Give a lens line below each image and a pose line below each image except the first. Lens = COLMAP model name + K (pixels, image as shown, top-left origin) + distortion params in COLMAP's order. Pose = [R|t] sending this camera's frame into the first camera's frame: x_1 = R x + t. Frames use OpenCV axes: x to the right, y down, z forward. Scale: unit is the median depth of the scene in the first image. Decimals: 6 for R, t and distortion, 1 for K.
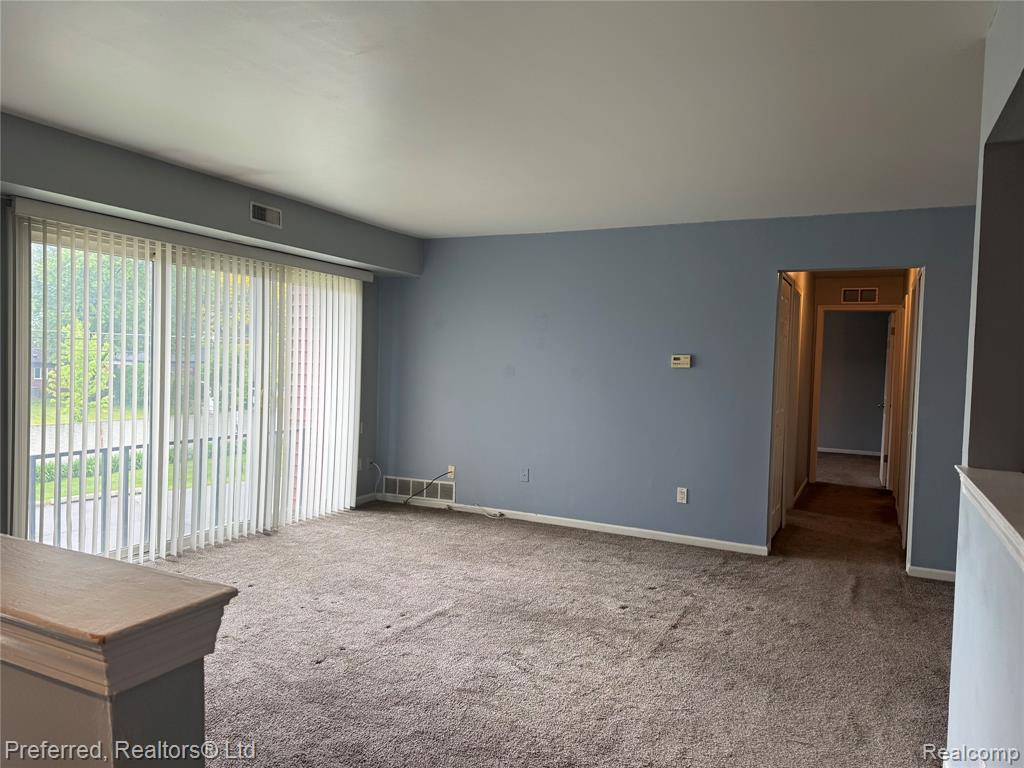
lens RADIAL K [[717.2, 0, 512.0], [0, 717.2, 384.0], [0, 0, 1]] dist [0.122817, -0.192681]
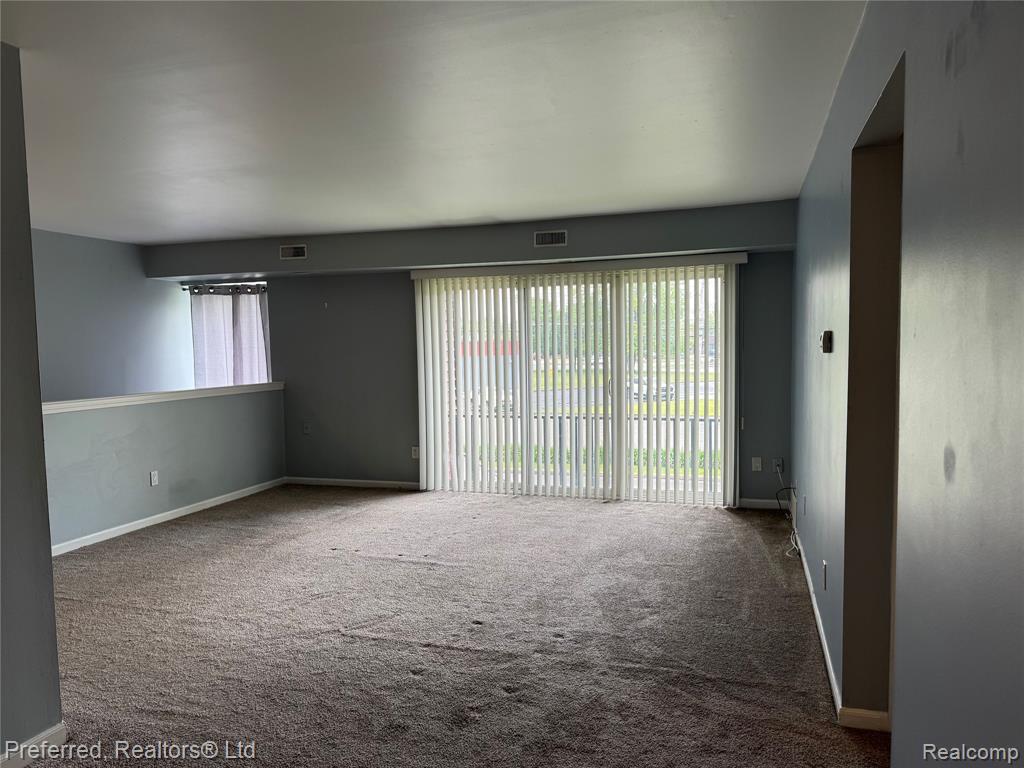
lens RADIAL K [[717.2, 0, 512.0], [0, 717.2, 384.0], [0, 0, 1]] dist [0.122817, -0.192681]
pose [[0.135875, 0.011493, -0.990659, 1.013551], [-0.010500, 0.999893, 0.010160, 0.006179], [0.990670, 0.009022, 0.135981, 0.893302]]
